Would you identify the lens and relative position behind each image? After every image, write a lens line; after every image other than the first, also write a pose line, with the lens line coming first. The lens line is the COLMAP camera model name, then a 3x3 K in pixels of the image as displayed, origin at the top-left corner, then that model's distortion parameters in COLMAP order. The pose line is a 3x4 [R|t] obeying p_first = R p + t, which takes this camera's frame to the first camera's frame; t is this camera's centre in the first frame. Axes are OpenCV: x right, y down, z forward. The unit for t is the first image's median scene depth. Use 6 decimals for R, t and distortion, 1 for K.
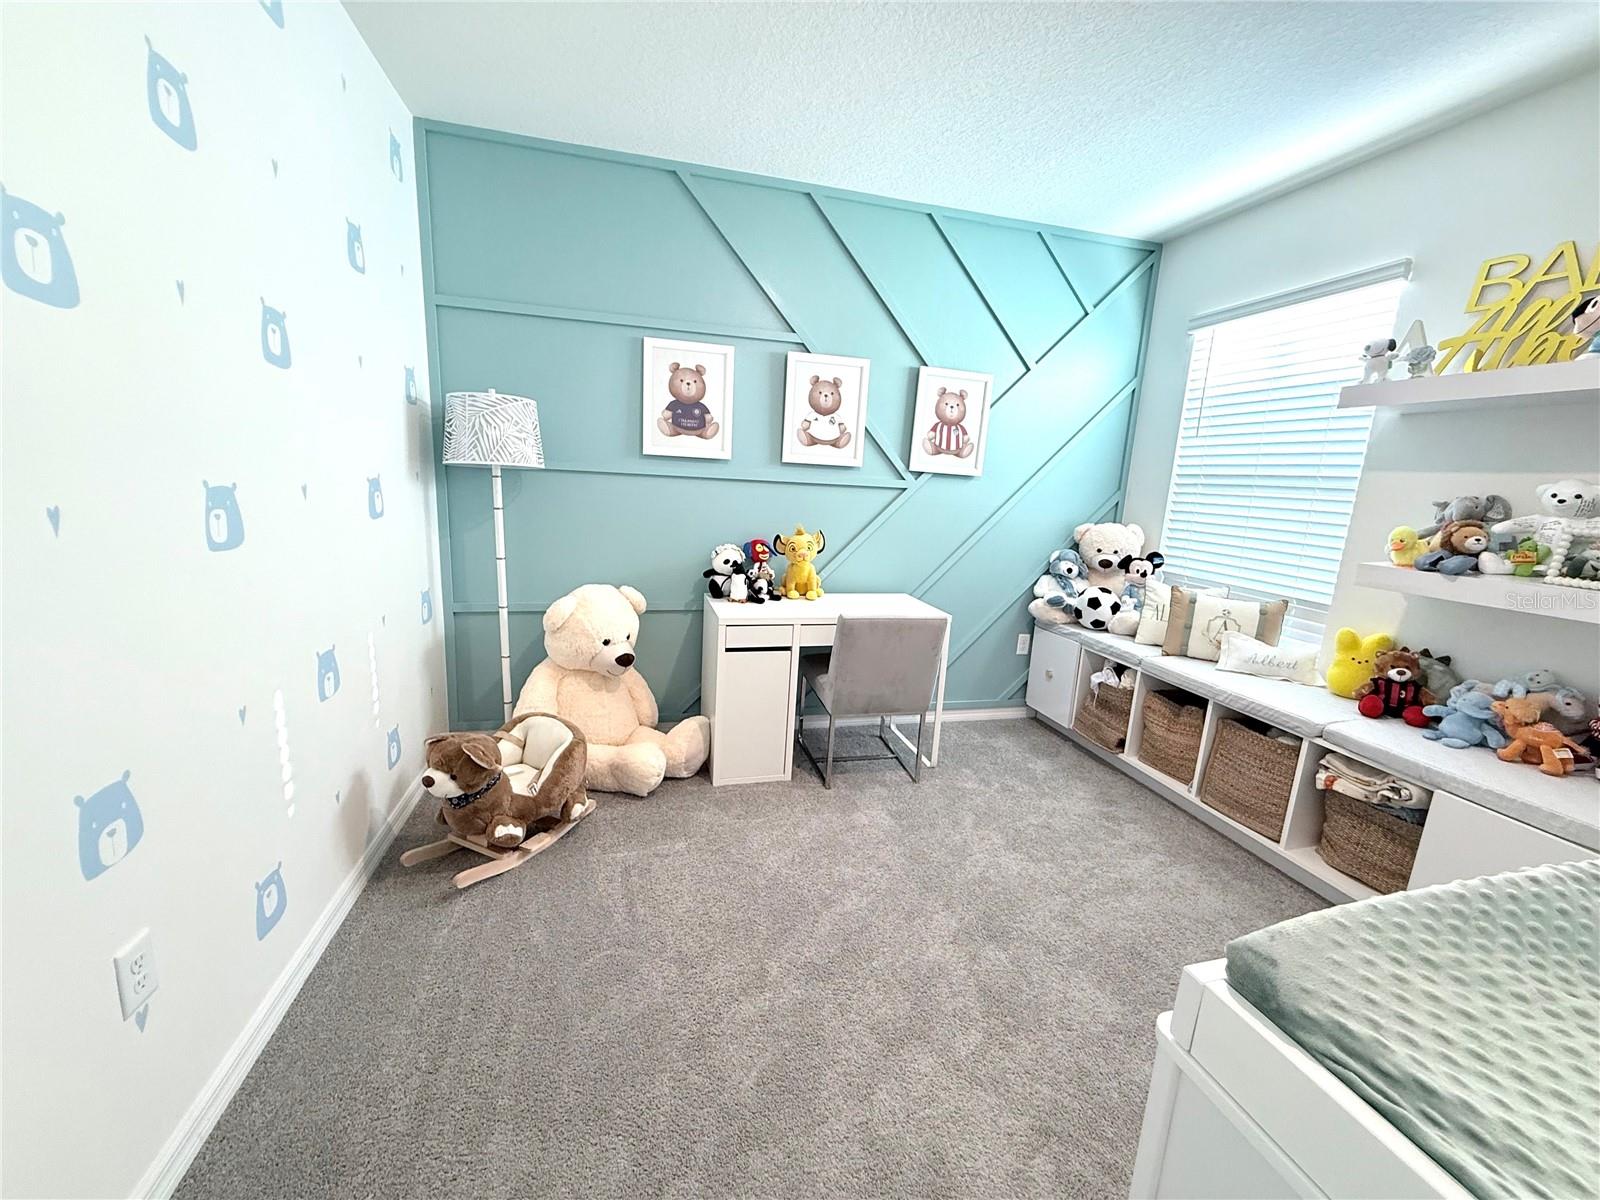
lens RADIAL K [[639.9, 0, 800.0], [0, 639.9, 600.0], [0, 0, 1]] dist [0.003610, -0.000668]
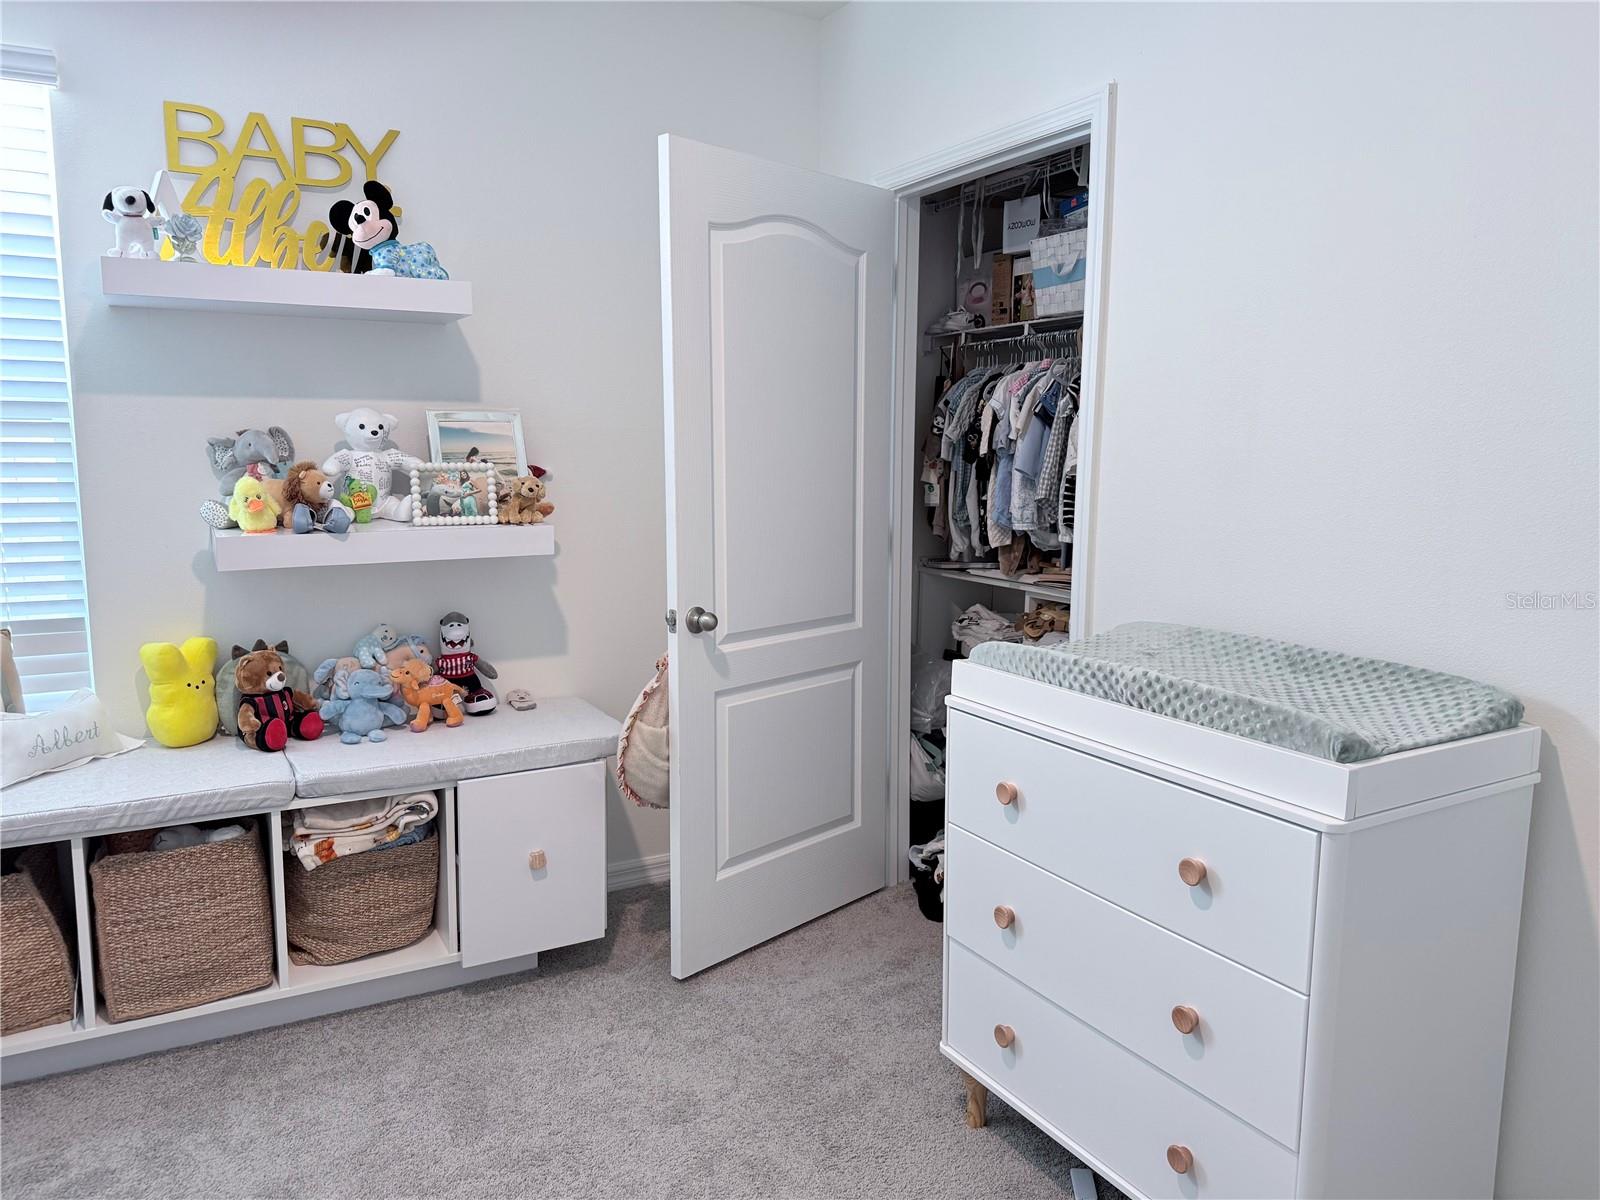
lens RADIAL K [[1121.6, 0, 807.8], [0, 1121.6, 597.6], [0, 0, 1]] dist [0.116619, -0.158739]
pose [[-0.245357, -0.189828, 0.950666, -0.337251], [0.169725, 0.957083, 0.234914, -0.143180], [-0.954460, 0.218990, -0.202608, 0.561172]]
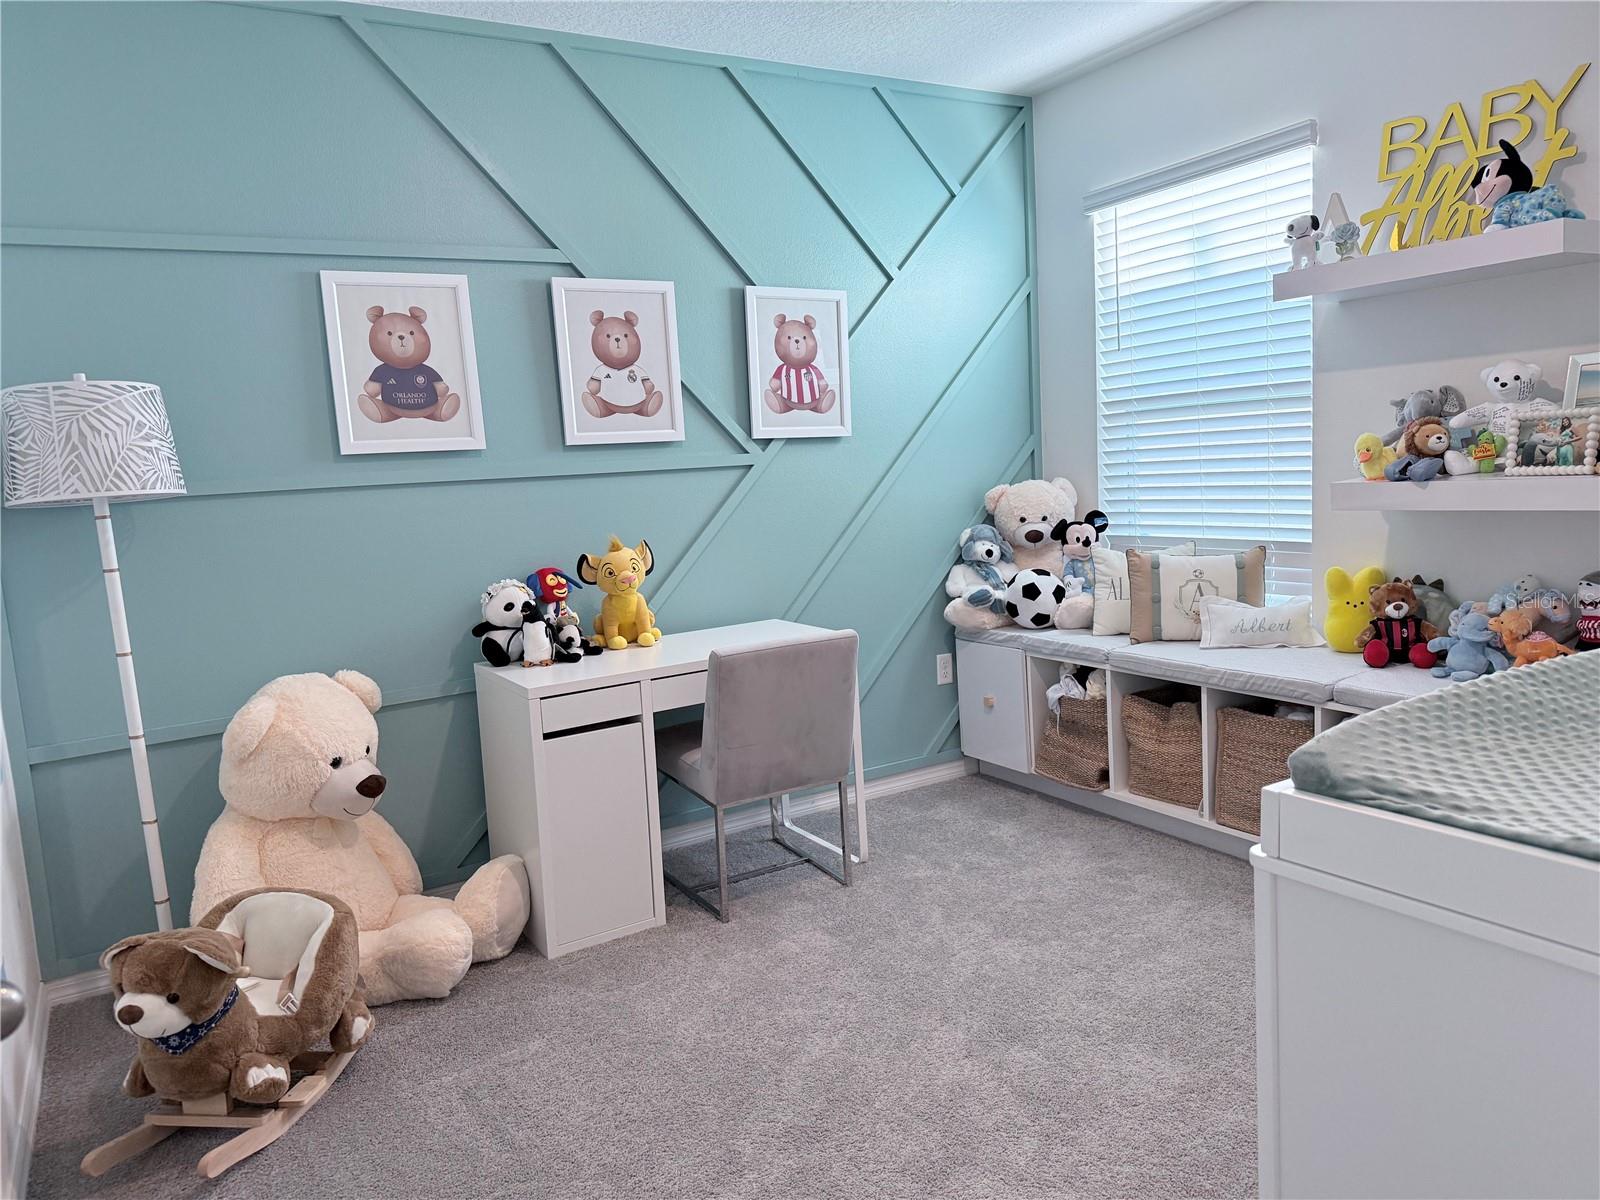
lens RADIAL K [[1121.6, 0, 807.8], [0, 1121.6, 597.6], [0, 0, 1]] dist [0.116619, -0.158739]
pose [[0.950718, -0.146084, 0.273485, -0.153363], [0.165346, 0.985036, -0.048629, 0.039206], [-0.262289, 0.091452, 0.960646, -0.178202]]
